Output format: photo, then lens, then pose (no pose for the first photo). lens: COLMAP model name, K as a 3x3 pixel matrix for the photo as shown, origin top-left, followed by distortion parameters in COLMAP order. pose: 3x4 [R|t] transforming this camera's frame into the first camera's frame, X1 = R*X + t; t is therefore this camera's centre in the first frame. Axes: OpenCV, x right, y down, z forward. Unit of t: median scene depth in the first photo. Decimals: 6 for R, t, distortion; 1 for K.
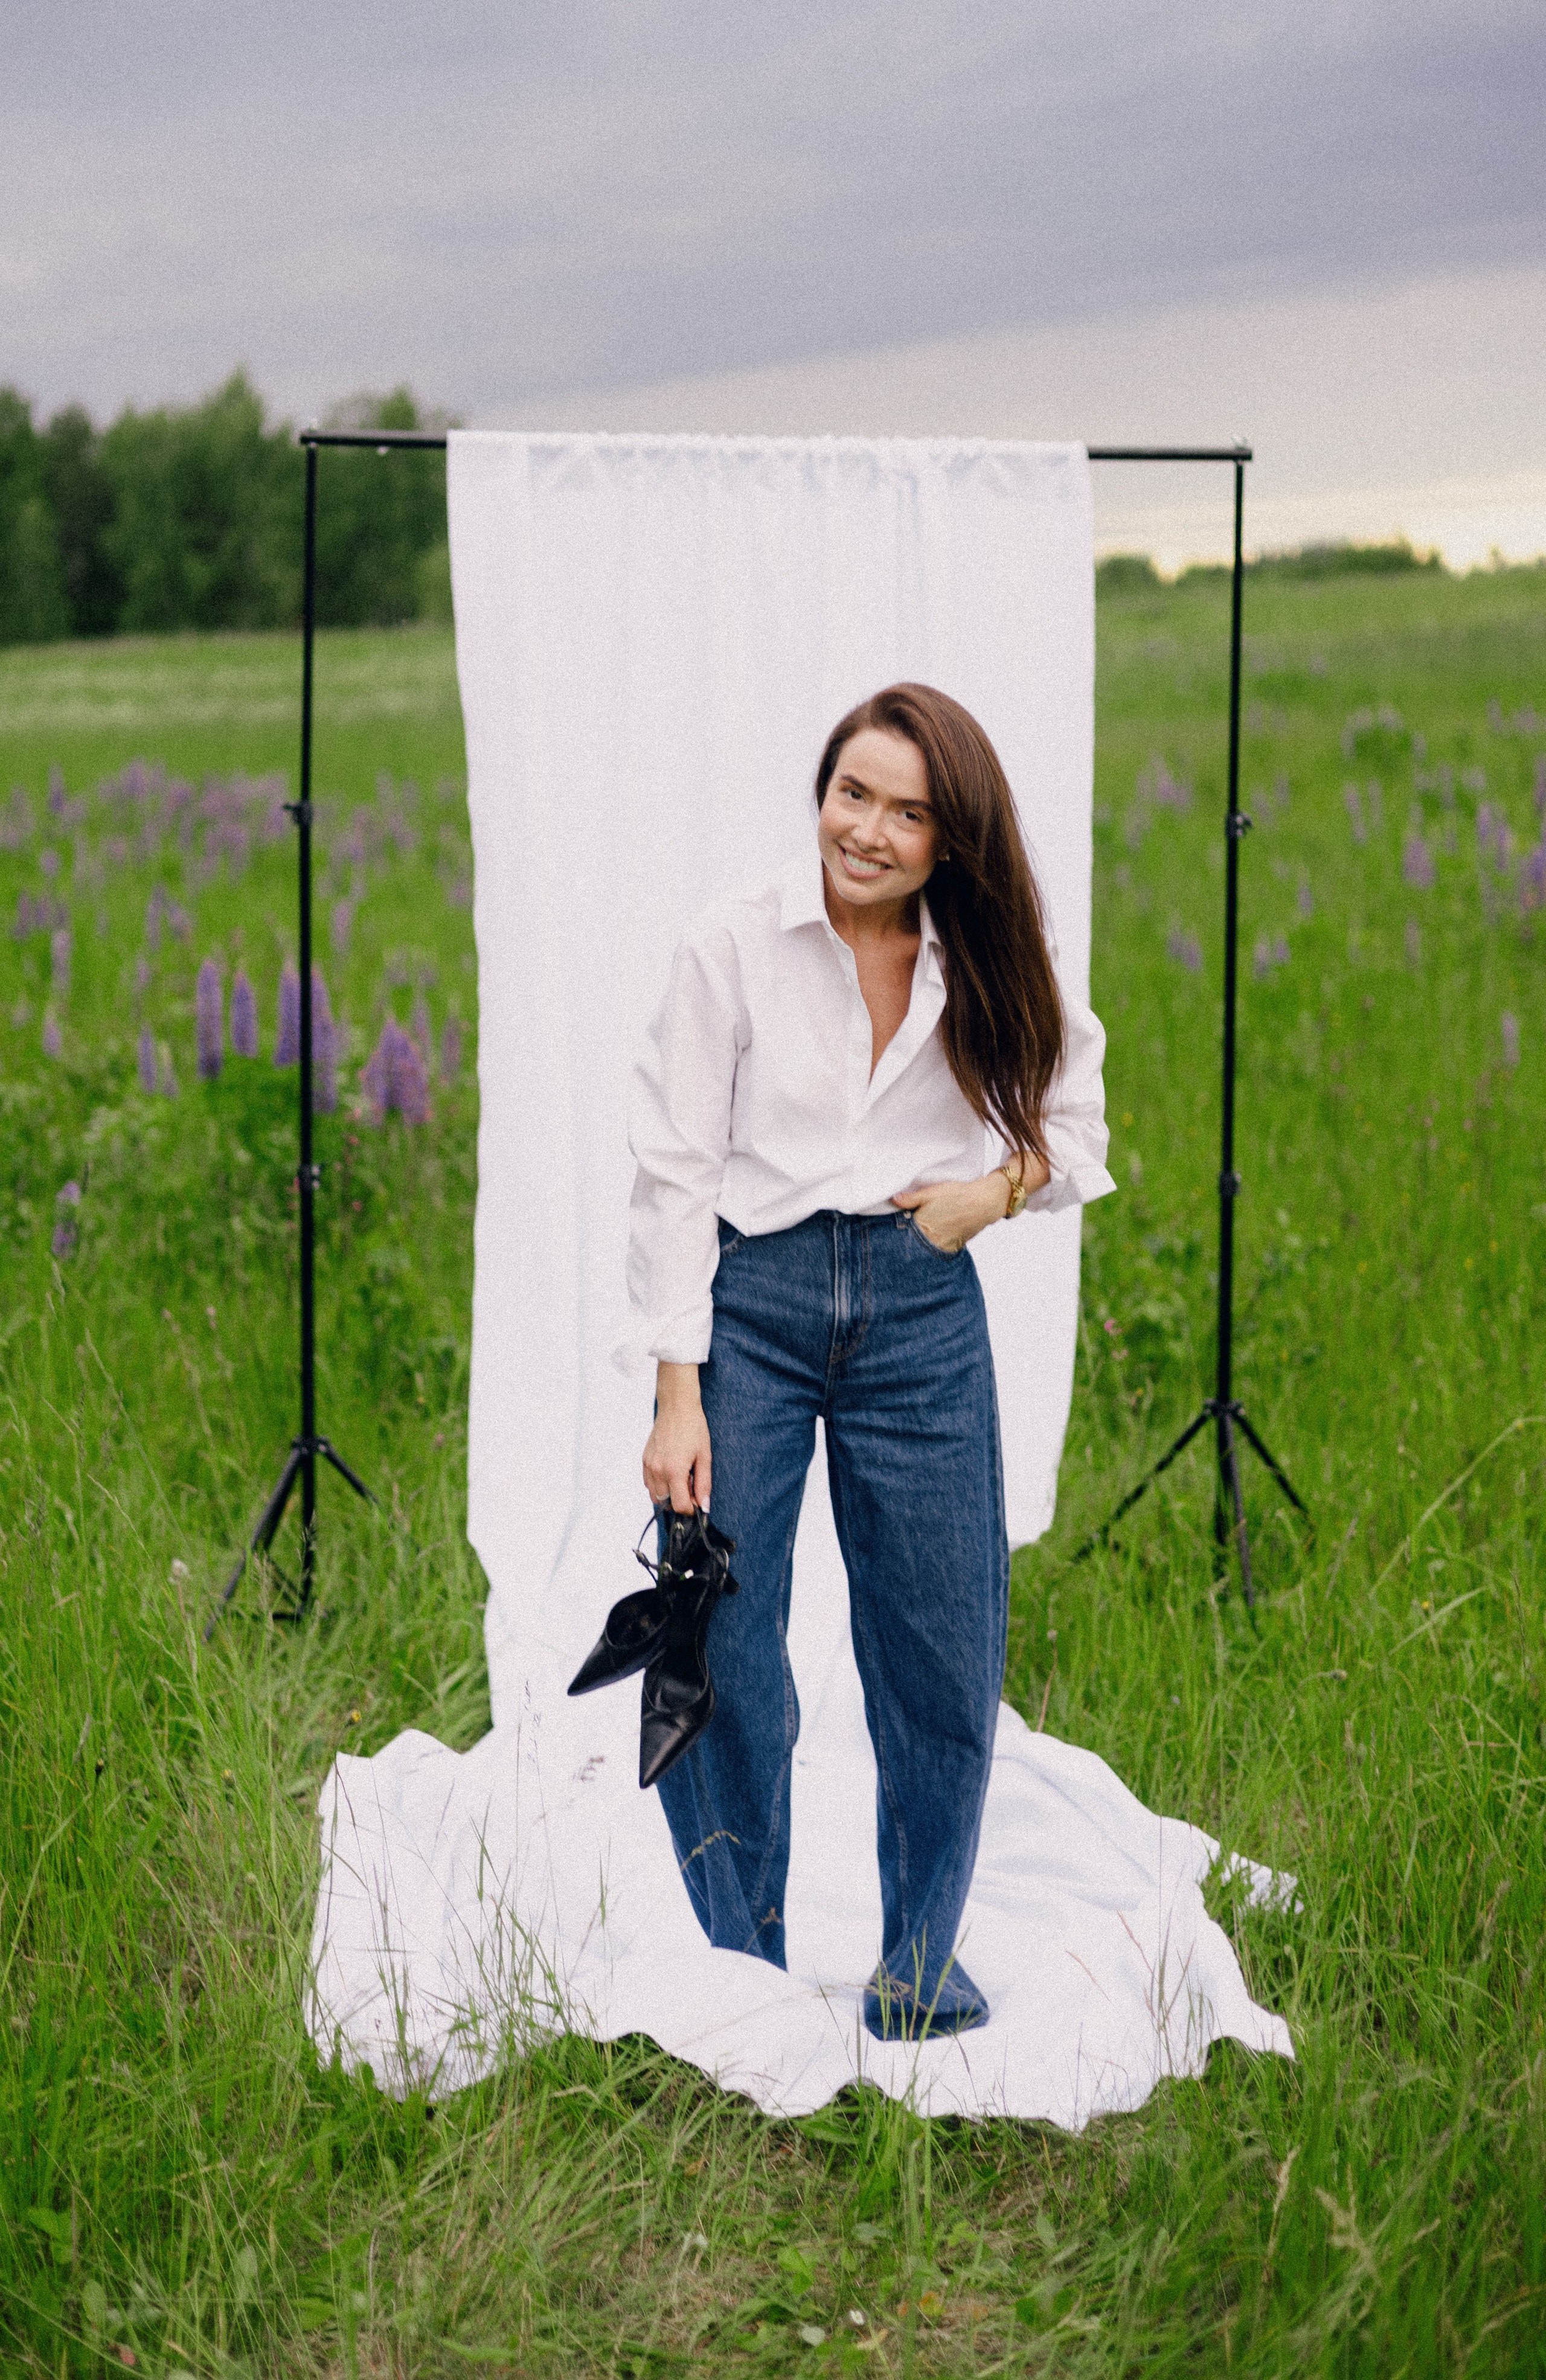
lens RADIAL K [[3731.8, 0, 627.1], [0, 3731.8, 625.1], [0, 0, 1]] dist [0.039728, 0.000000]
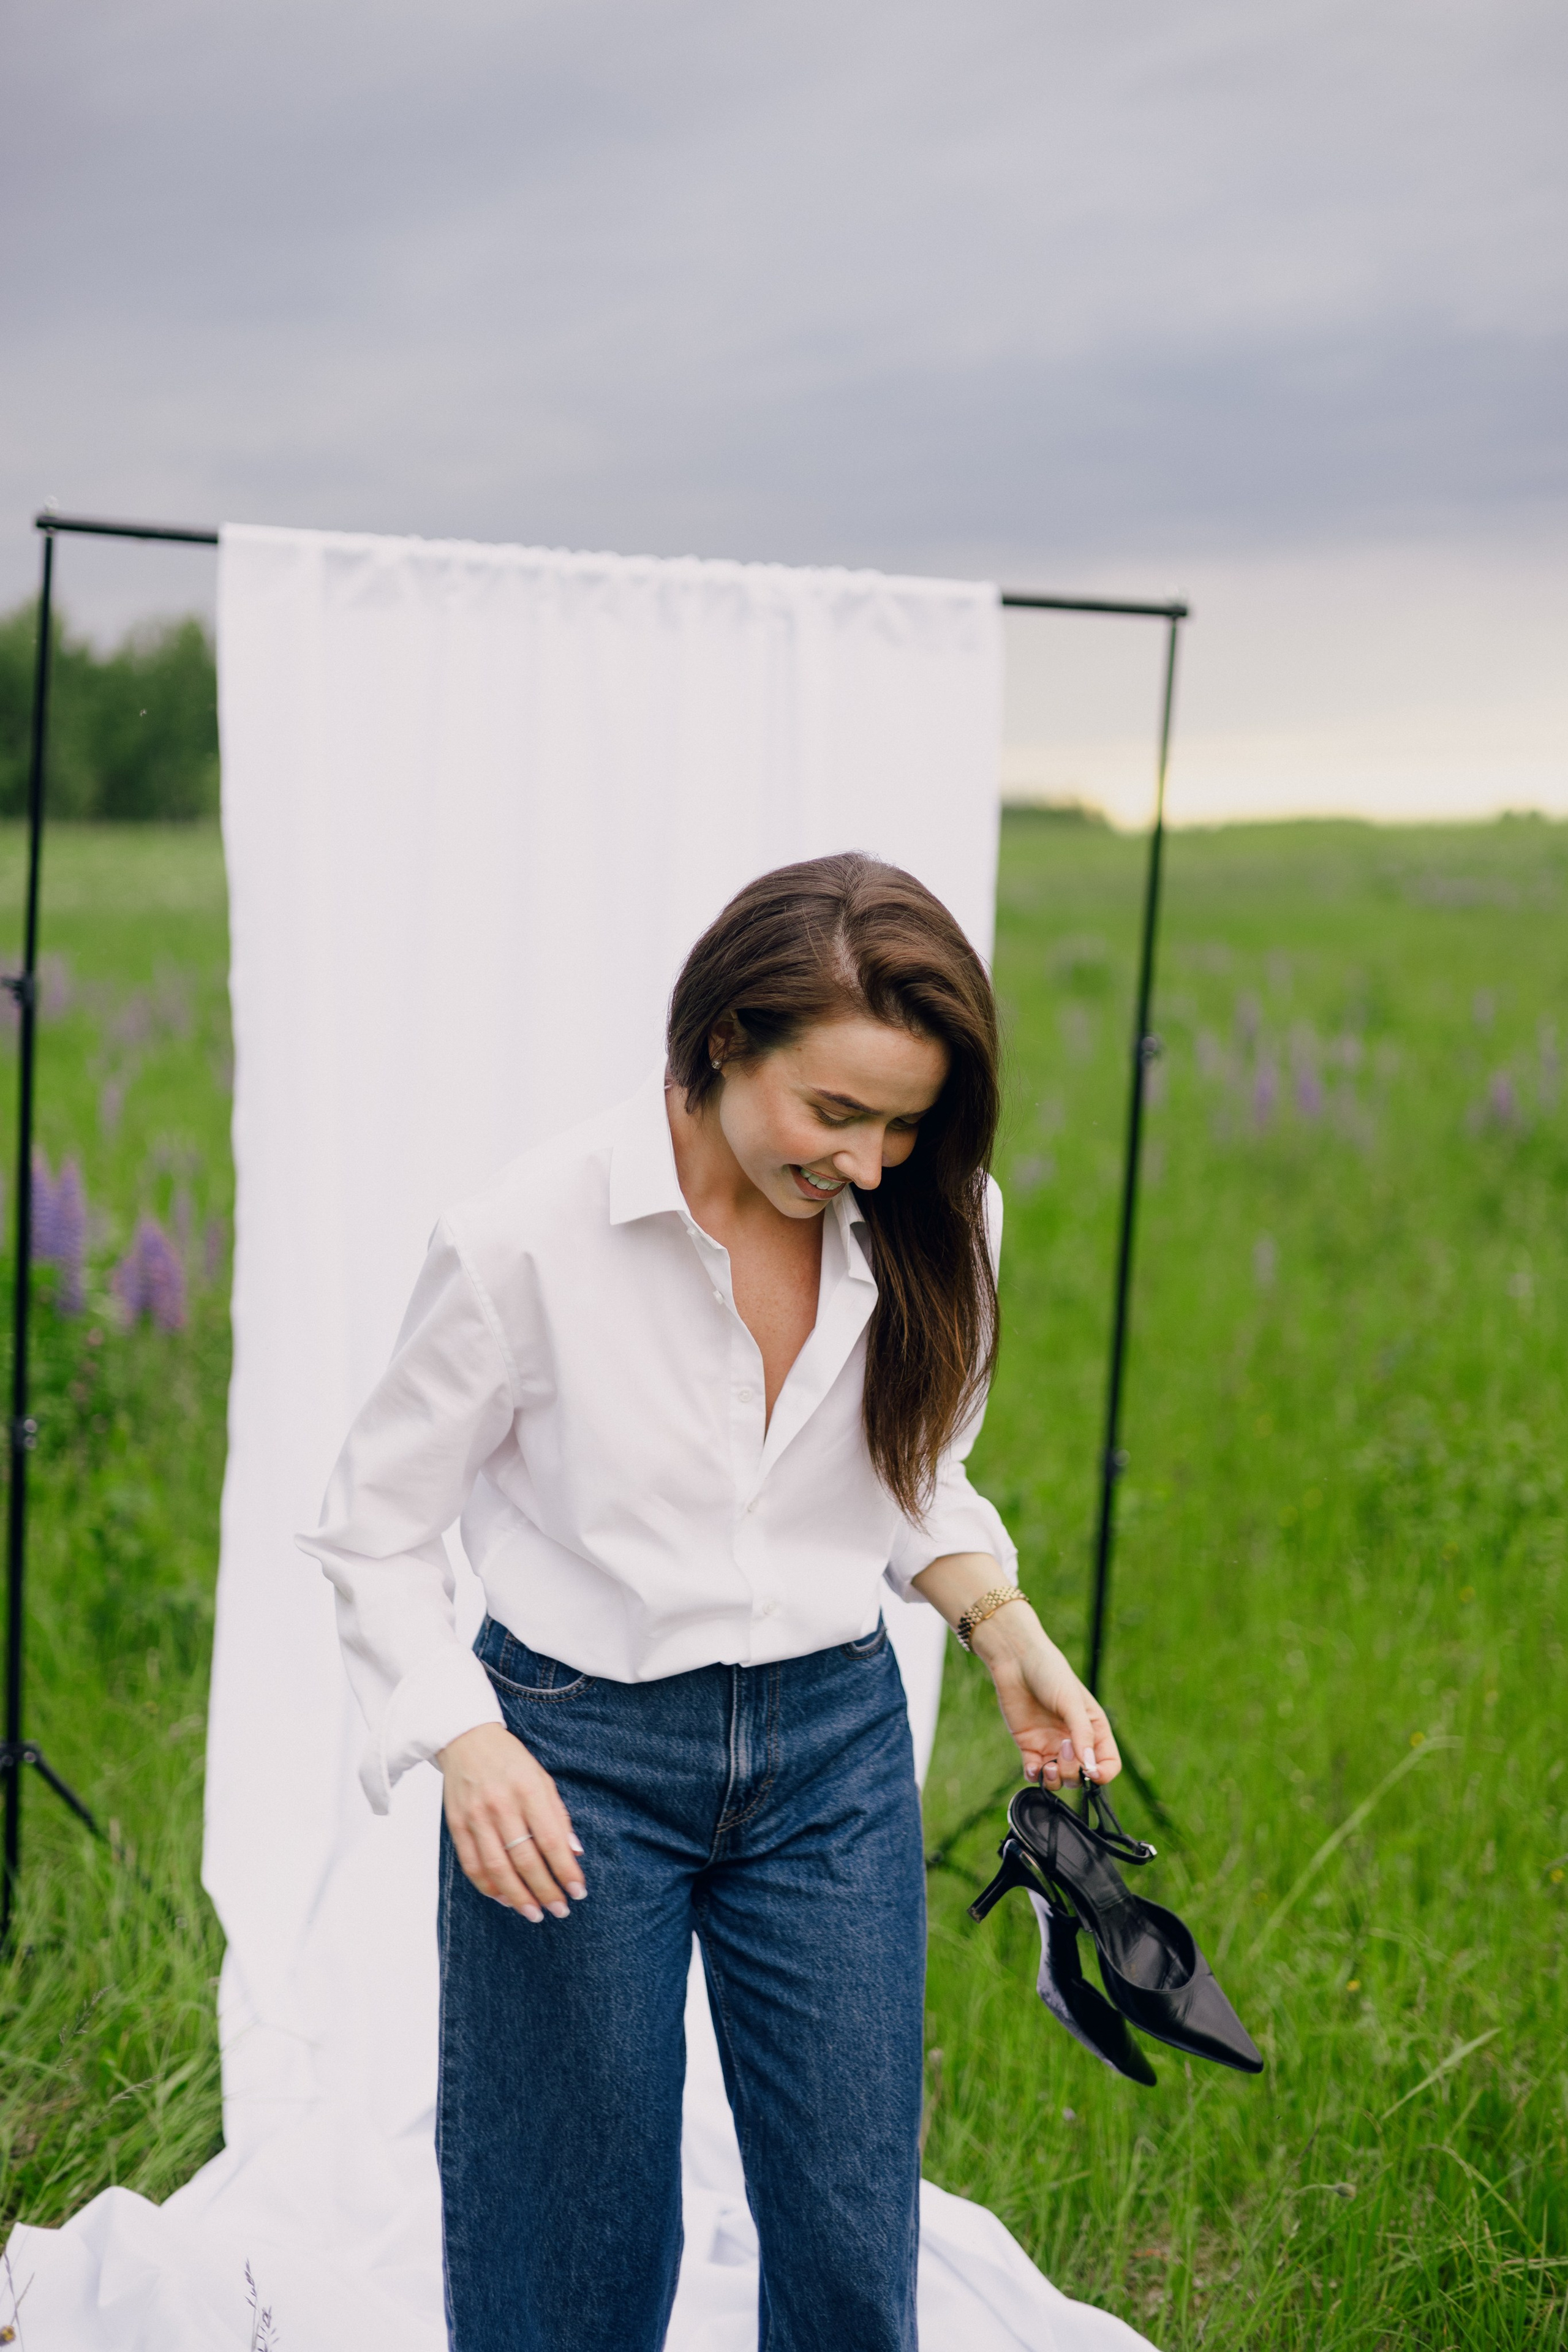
lens RADIAL K [[3249.9, 0, 781.5], [0, 3249.9, 1150.5], [0, 0, 1]] dist [0.013717, 0.000000]
pose [[0.991857, 0.035564, 0.122290, -0.009041], [-0.046664, 0.994926, 0.089137, 0.014147], [-0.118500, -0.094118, 0.988483, 0.277475]]
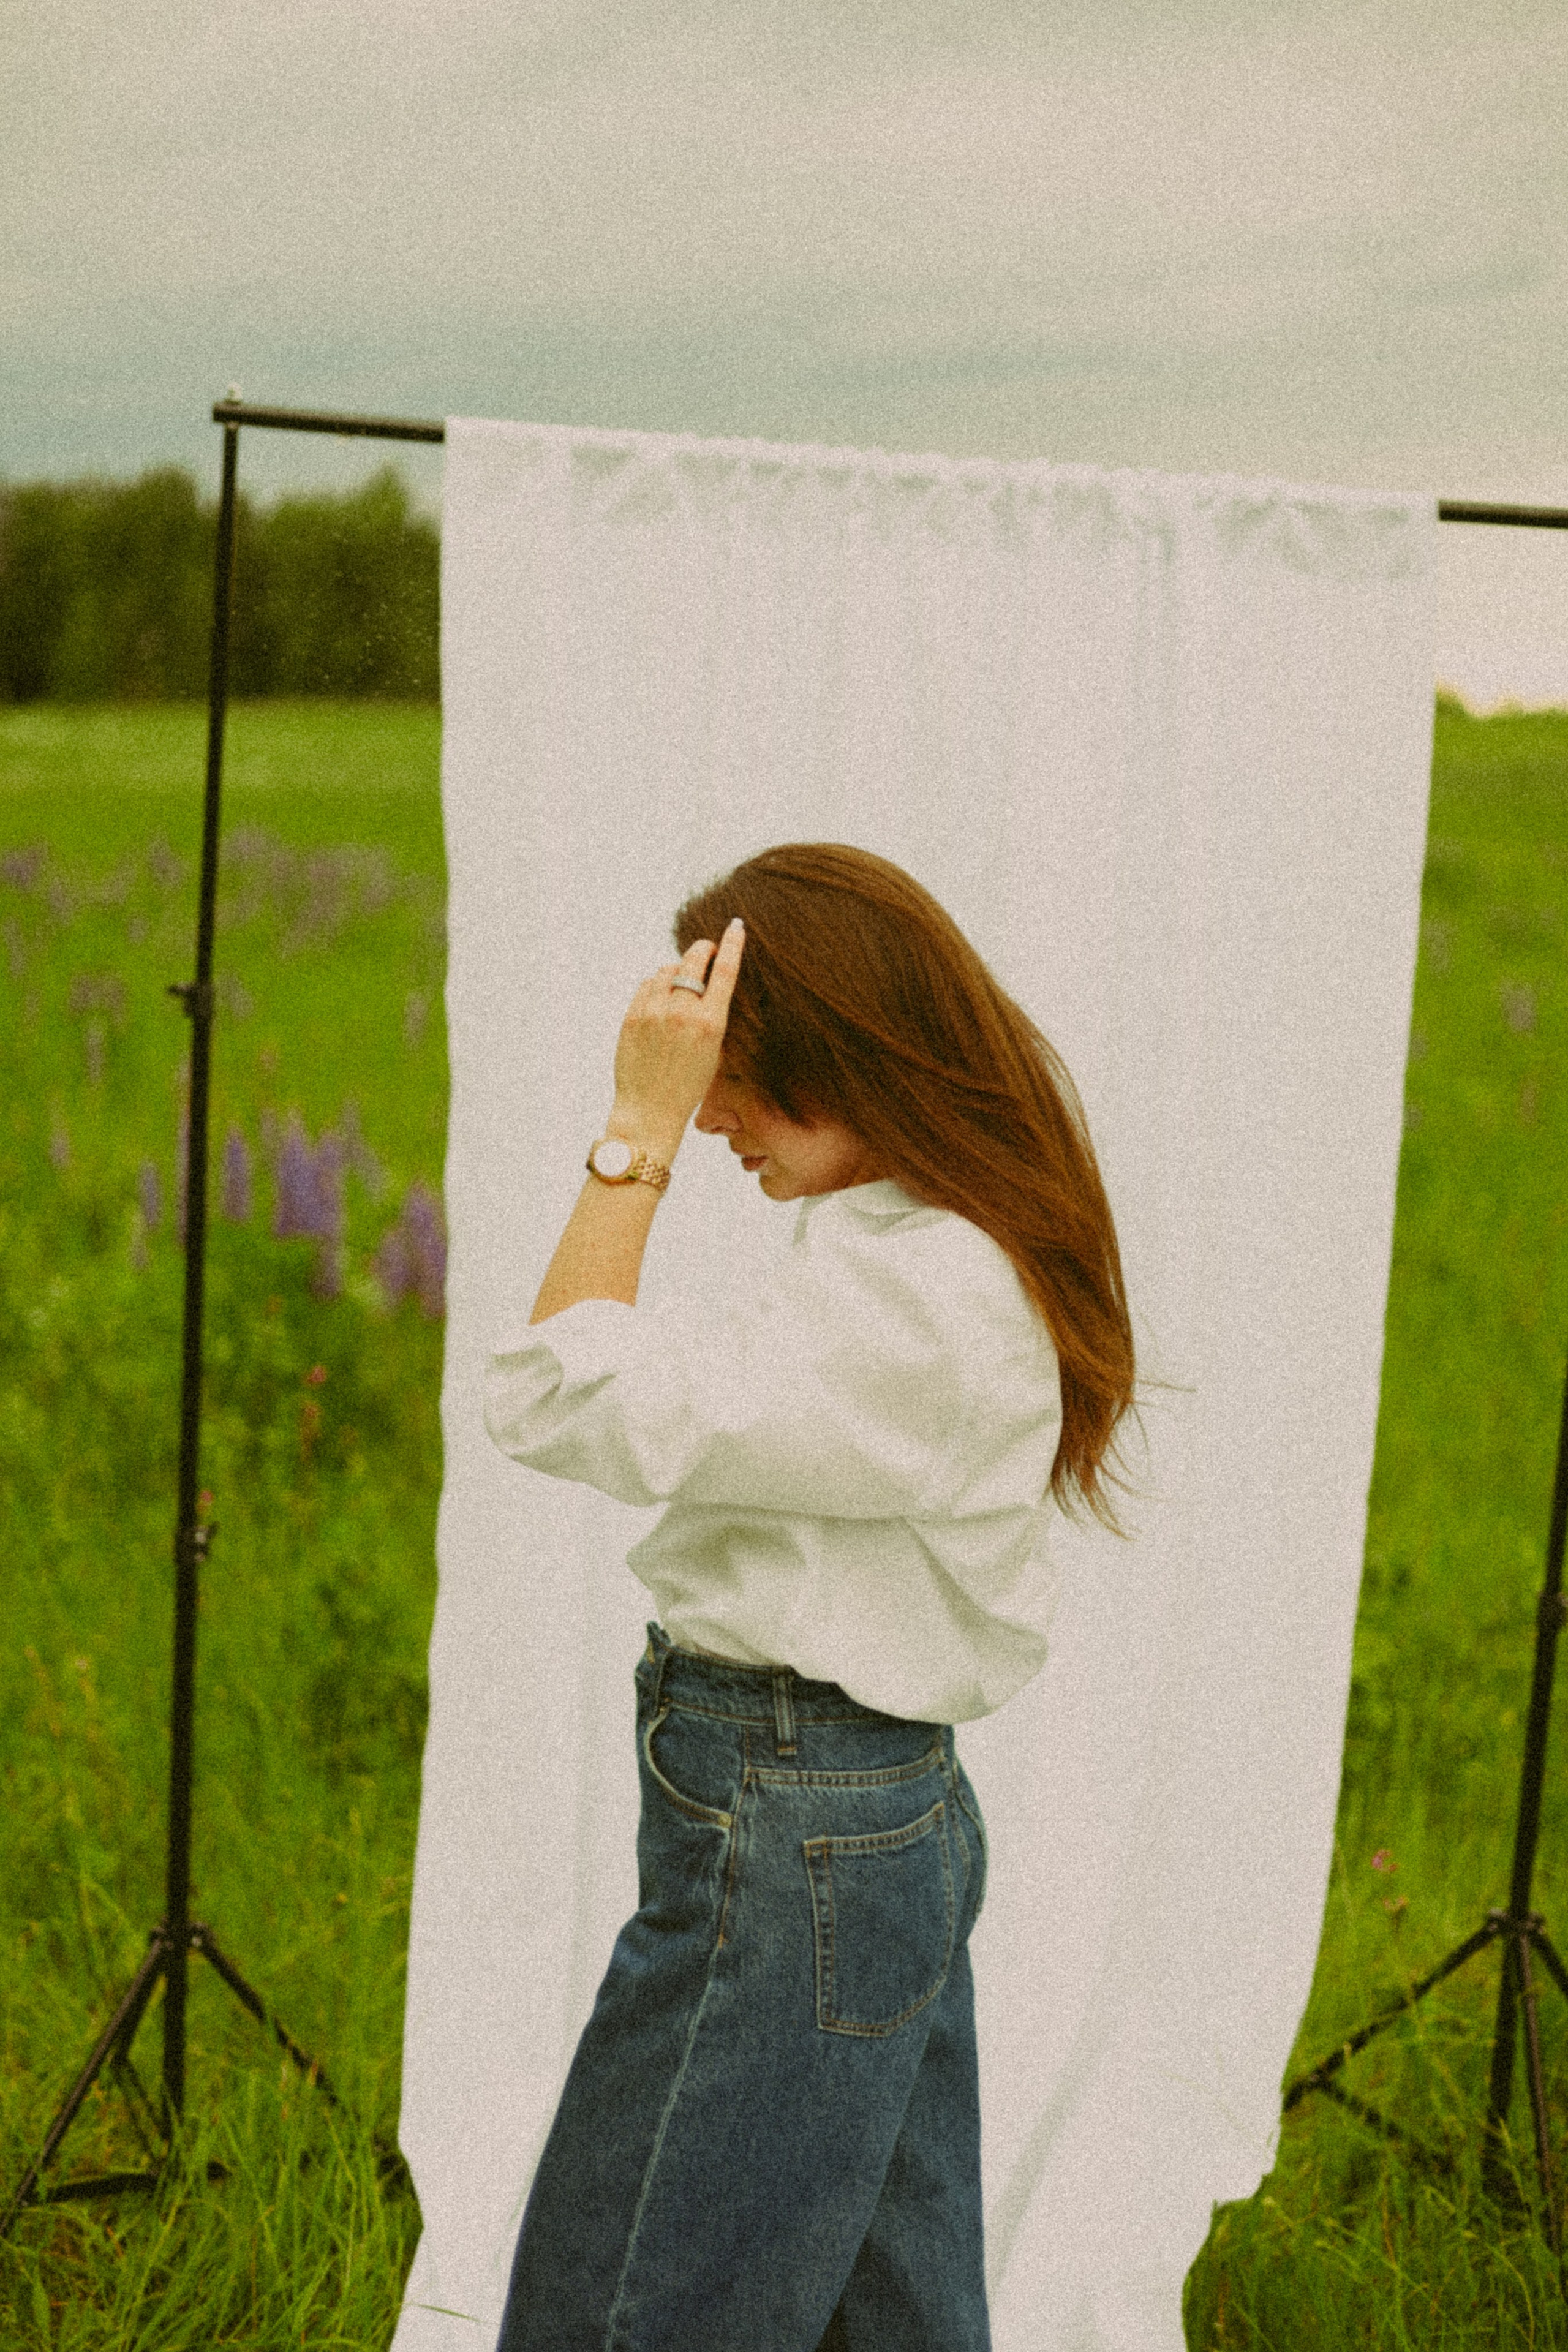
lens RADIAL K [[3249.9, 0, 789.2], [0, 3249.9, 1142.0], [0, 0, 1]] dist [0.013717, 0.000000]
pose [[0.998323, 0.052038, 0.025355, 0.002803], [-0.054877, 0.990200, 0.128424, -0.003618], [-0.018423, -0.129600, 0.991395, 0.430445]]
